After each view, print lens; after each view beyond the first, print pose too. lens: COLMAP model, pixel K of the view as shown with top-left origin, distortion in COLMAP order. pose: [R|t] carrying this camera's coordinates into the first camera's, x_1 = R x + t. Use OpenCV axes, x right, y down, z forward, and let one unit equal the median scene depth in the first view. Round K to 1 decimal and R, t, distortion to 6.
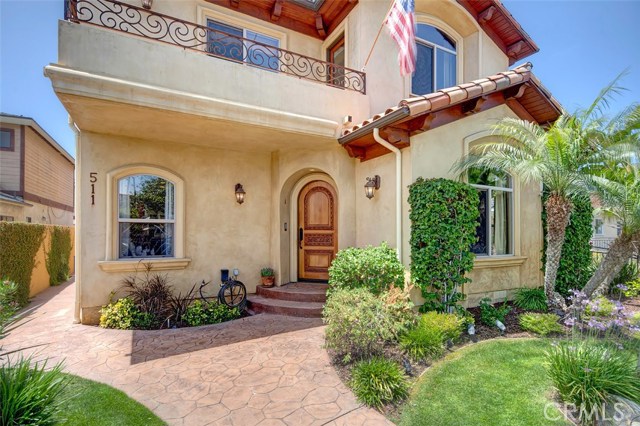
lens RADIAL K [[308.0, 0, 320.0], [0, 308.0, 213.0], [0, 0, 1]] dist [0.001102, -0.000047]
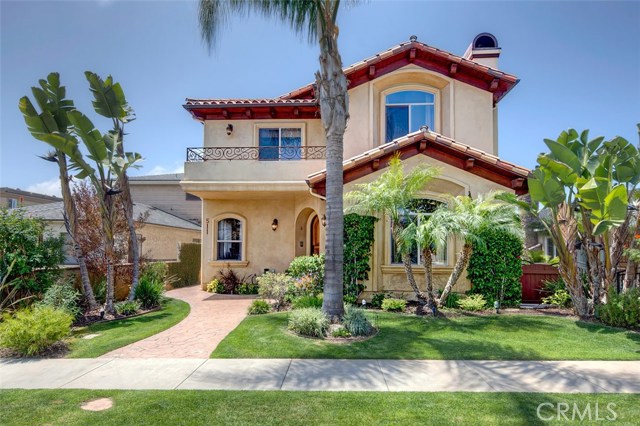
lens RADIAL K [[327.6, 0, 320.0], [0, 327.6, 213.0], [0, 0, 1]] dist [-0.000559, -0.000102]
pose [[0.859311, -0.051362, -0.508867, 0.971631], [0.022539, 0.997781, -0.062649, -0.009947], [0.510956, 0.042365, 0.858562, -0.484114]]
